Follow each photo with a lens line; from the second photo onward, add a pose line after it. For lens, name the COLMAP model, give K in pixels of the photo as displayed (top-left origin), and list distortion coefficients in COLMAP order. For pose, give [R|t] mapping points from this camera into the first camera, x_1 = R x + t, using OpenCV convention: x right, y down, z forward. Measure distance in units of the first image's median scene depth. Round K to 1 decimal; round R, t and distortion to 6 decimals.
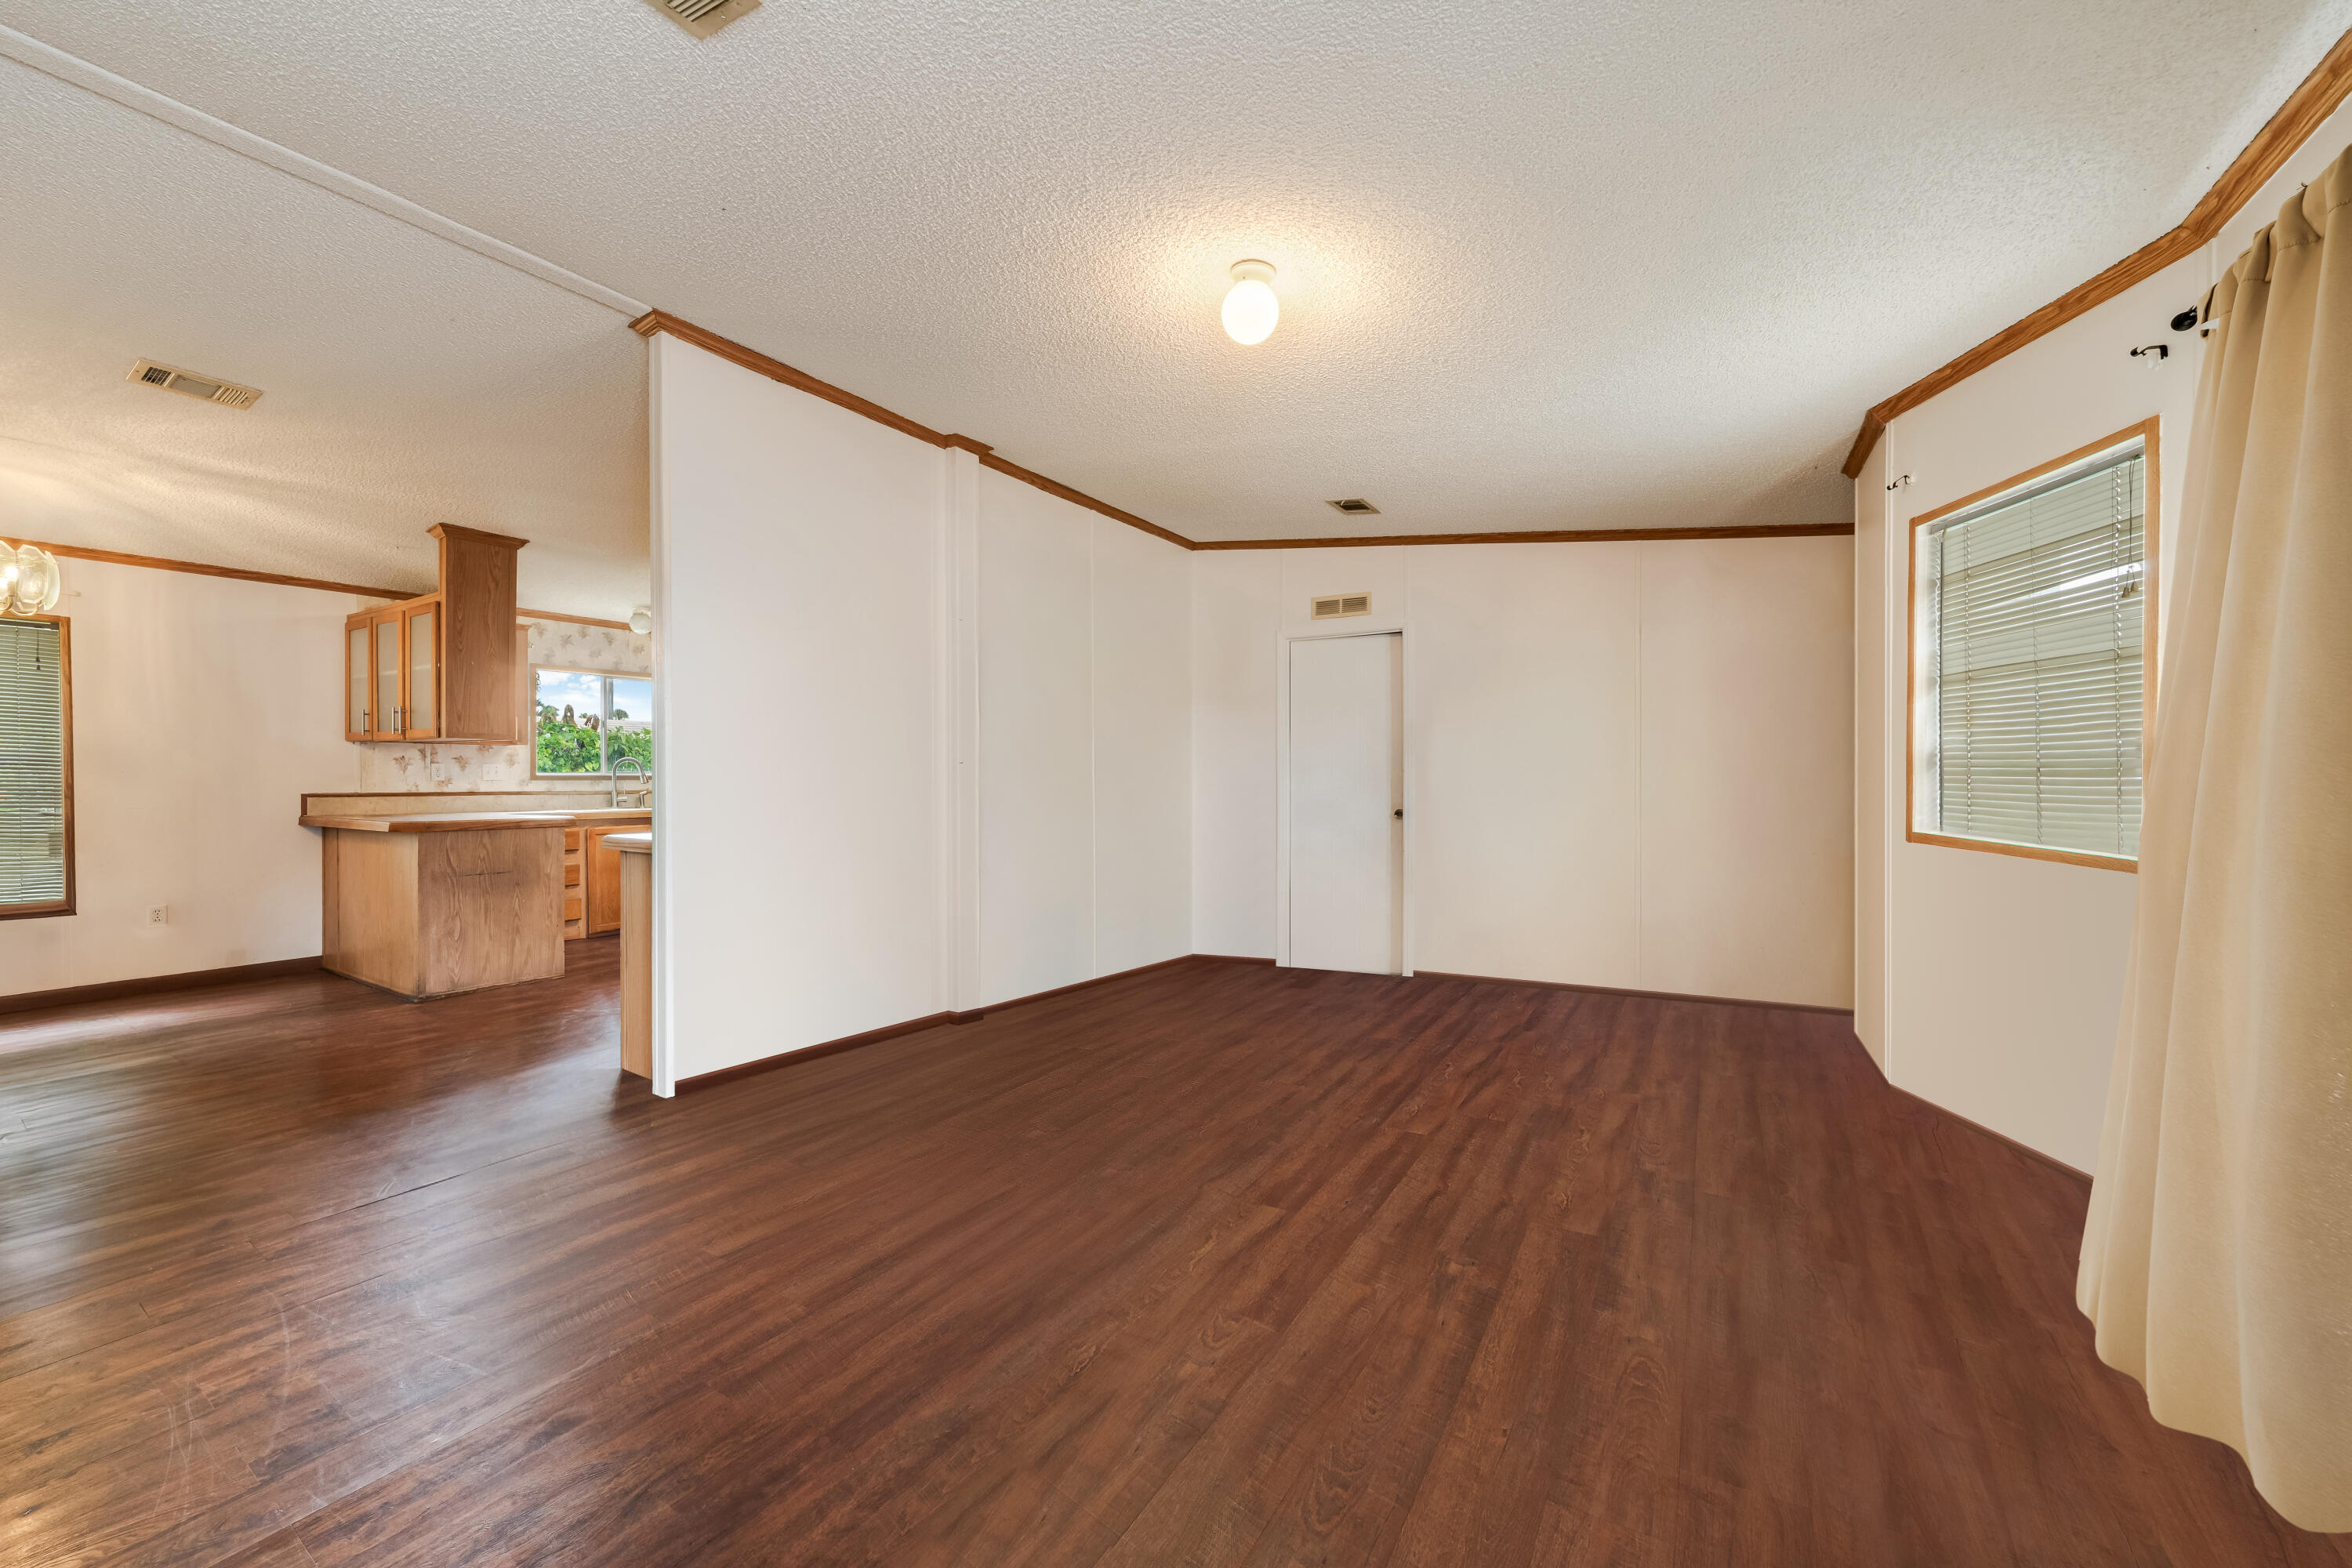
lens RADIAL K [[879.6, 0, 1159.9], [0, 879.6, 787.4], [0, 0, 1]] dist [-0.002996, 0.000105]
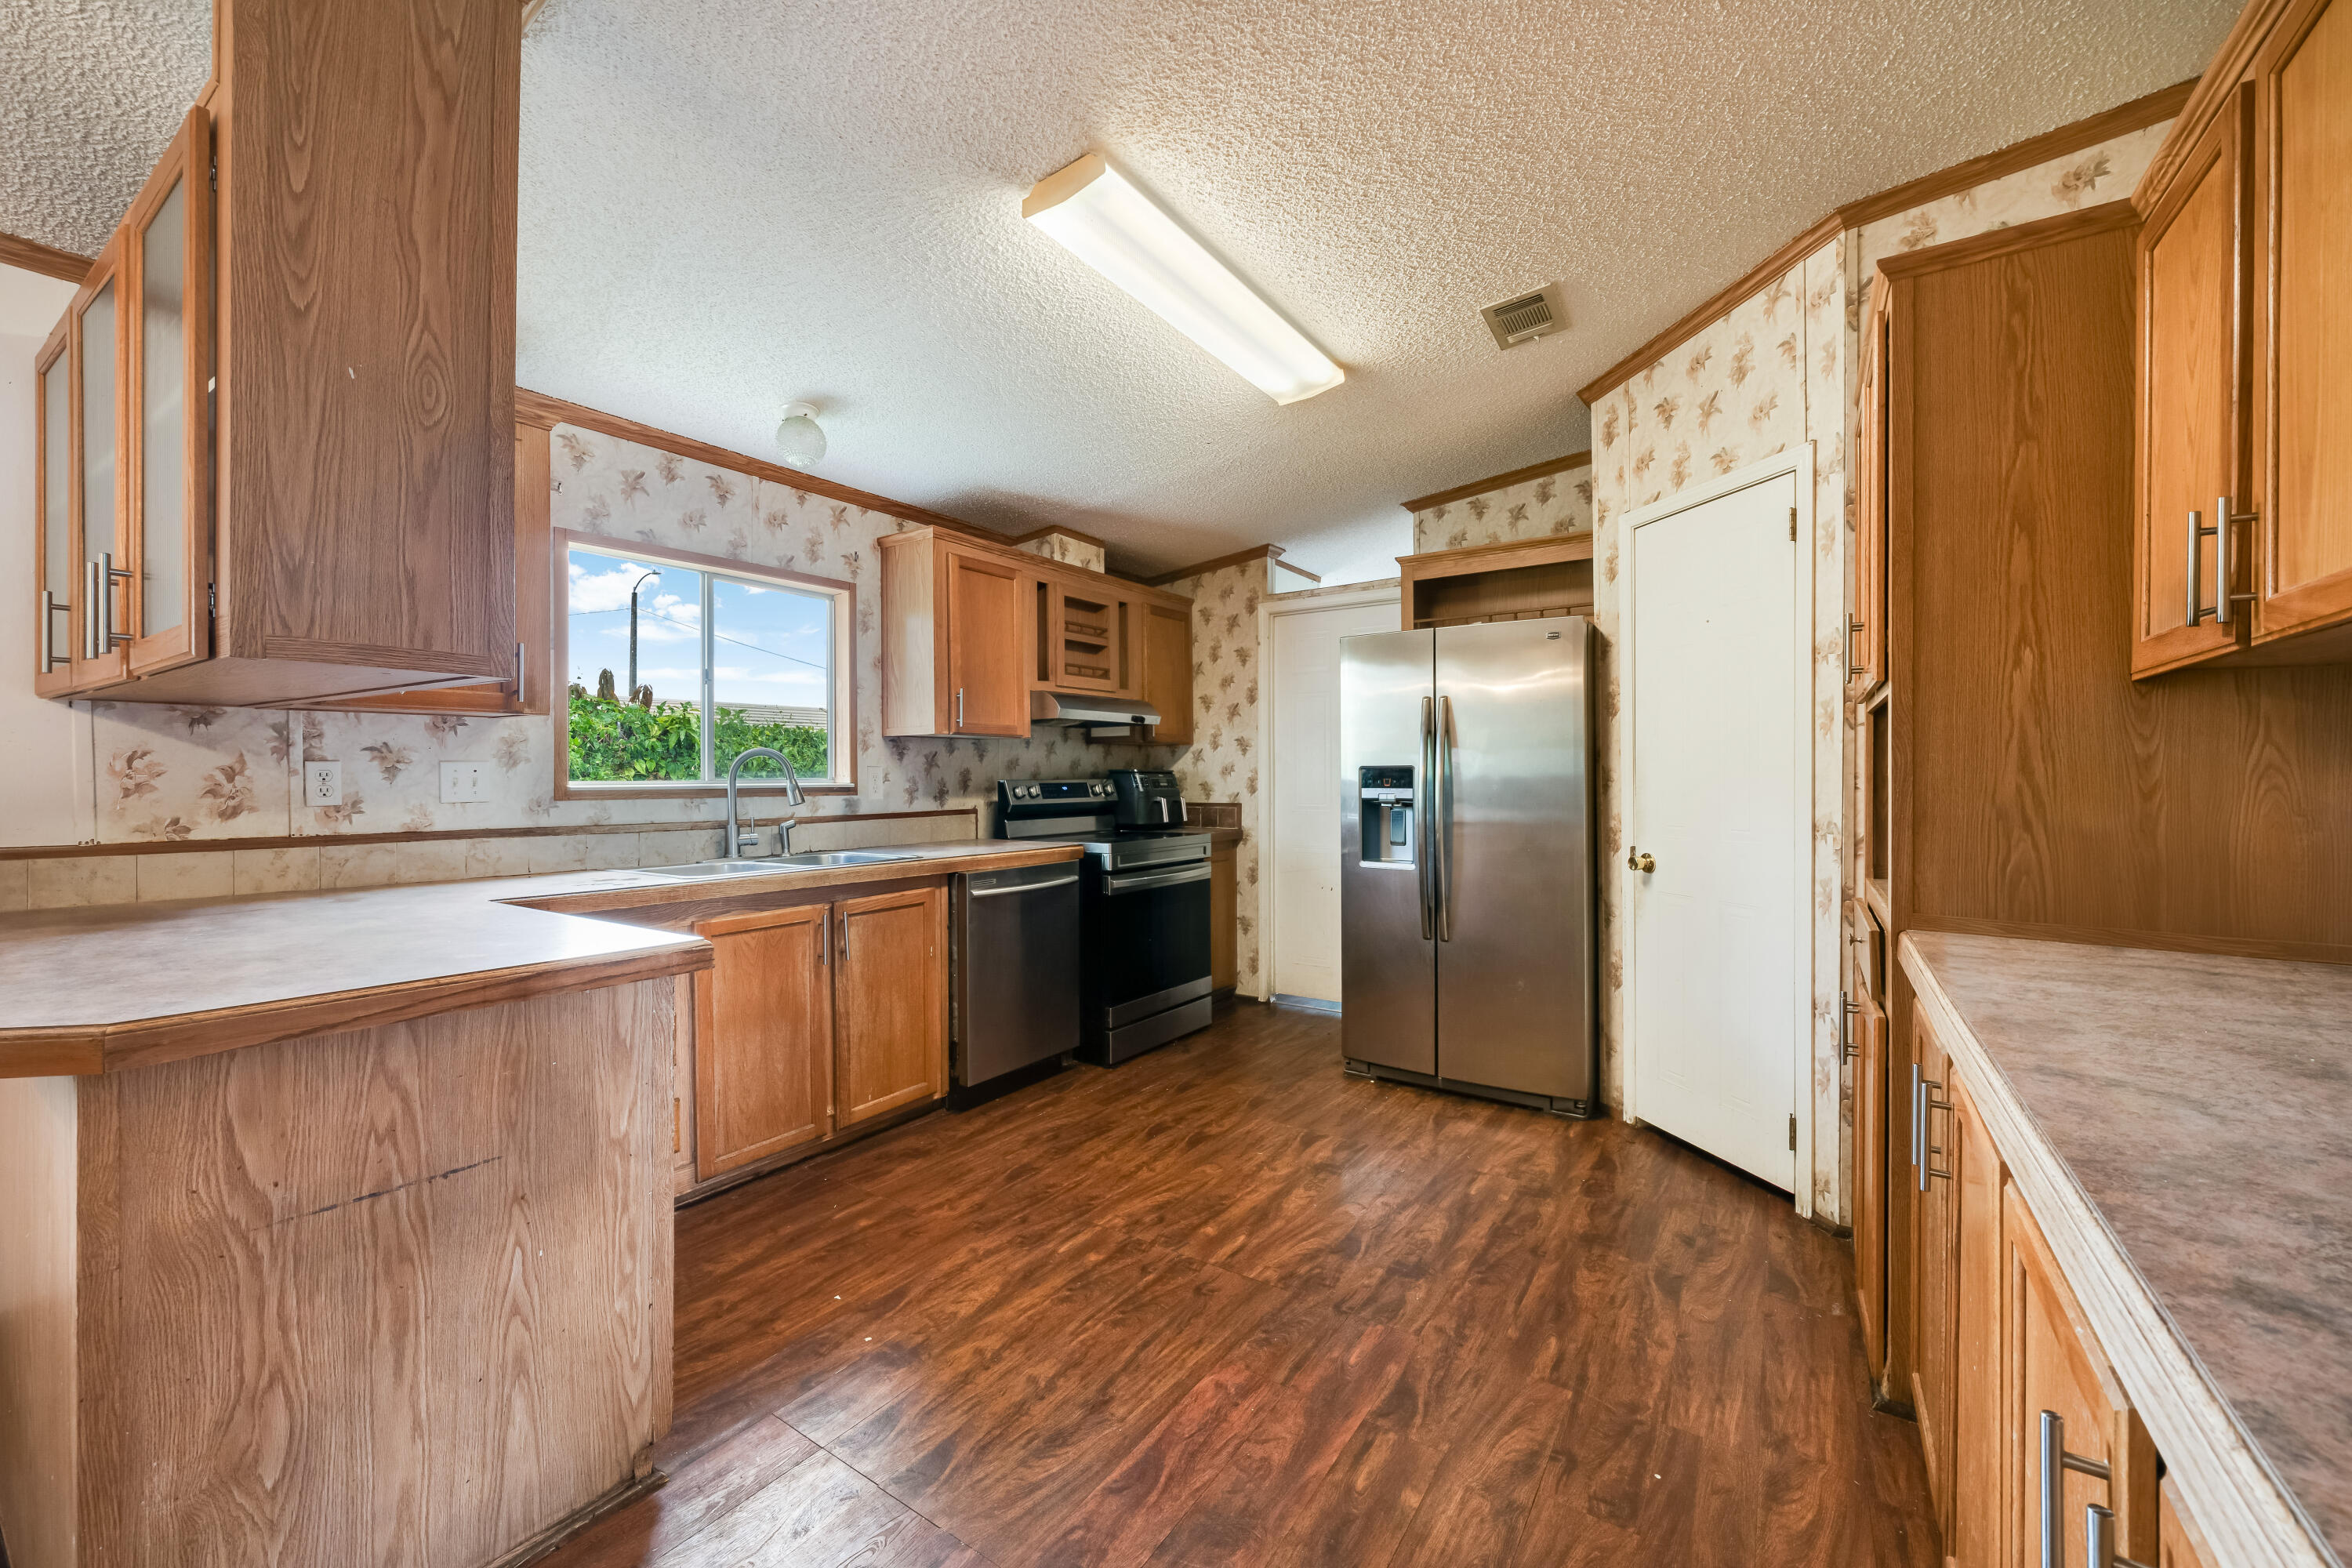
lens RADIAL K [[934.9, 0, 1160.2], [0, 934.9, 777.4], [0, 0, 1]] dist [-0.003843, 0.001334]
pose [[0.999315, -0.002004, -0.036957, -0.464192], [0.001652, 0.999953, -0.009567, -0.016745], [0.036974, 0.009500, 0.999271, 0.637857]]
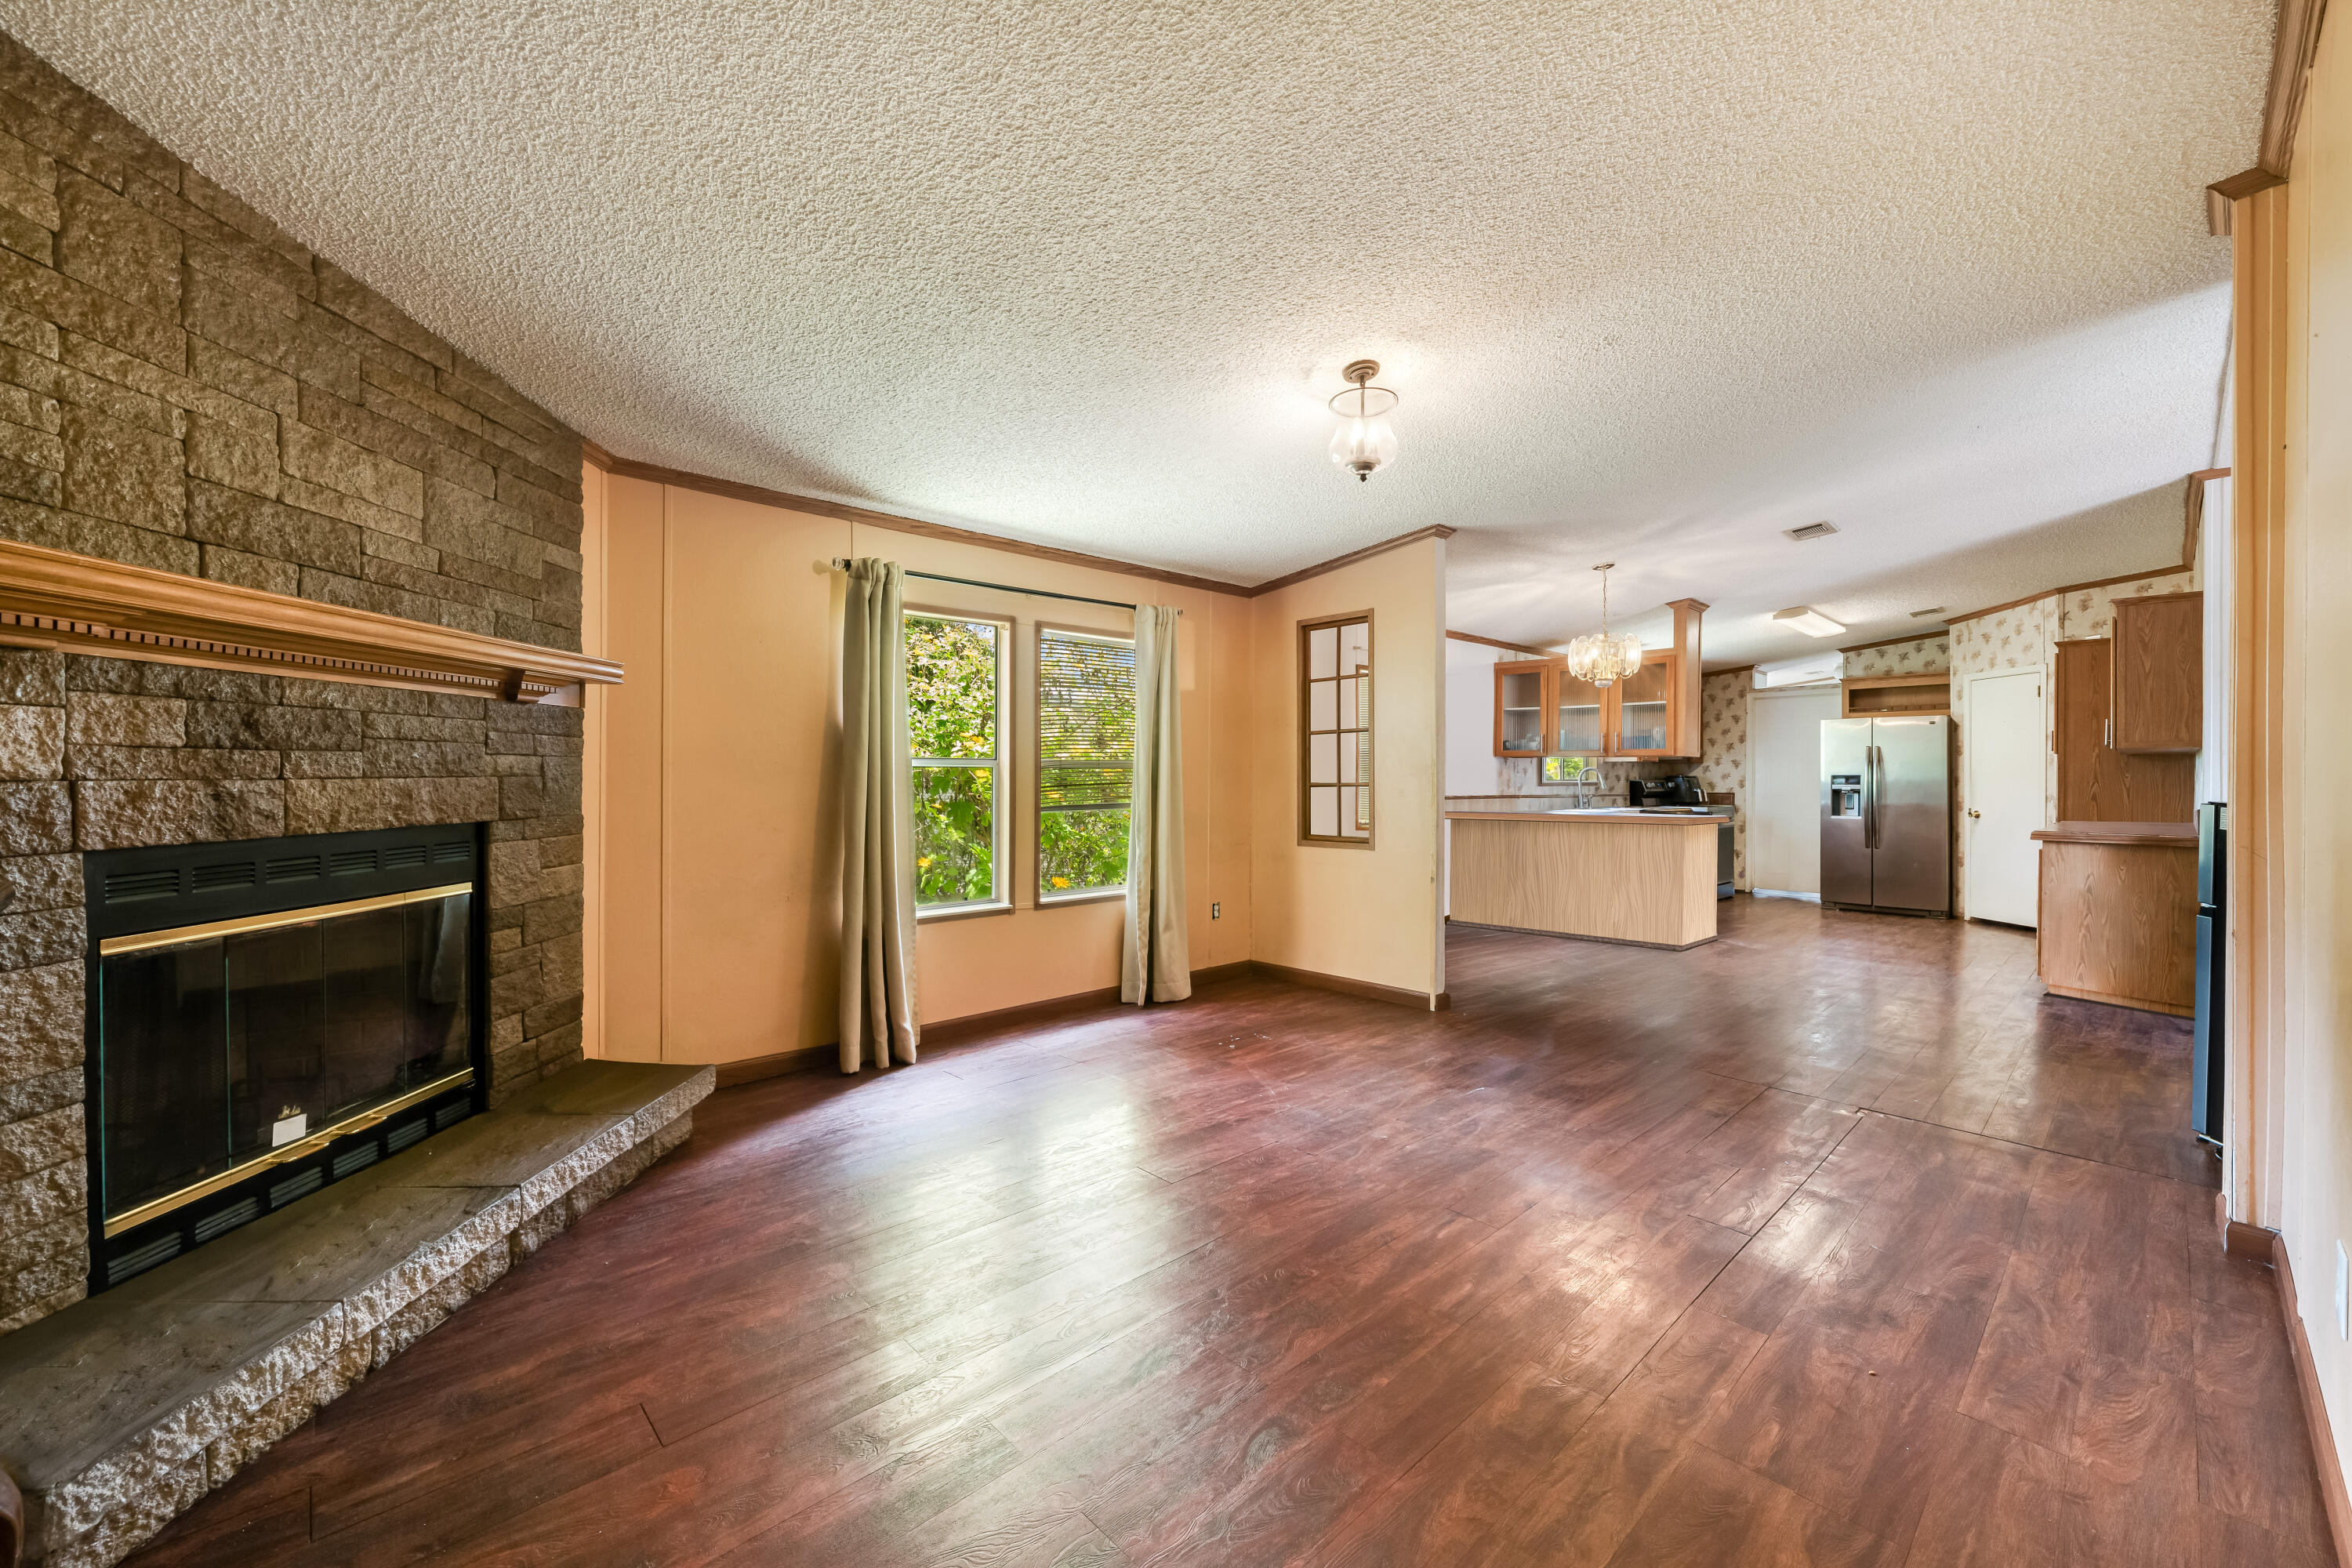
lens RADIAL K [[934.9, 0, 1164.5], [0, 934.9, 782.2], [0, 0, 1]] dist [-0.003843, 0.001334]
pose [[0.968219, 0.003754, -0.250074, -1.048489], [-0.006060, 0.999946, -0.008452, 0.001398], [0.250029, 0.009699, 0.968190, -0.502516]]
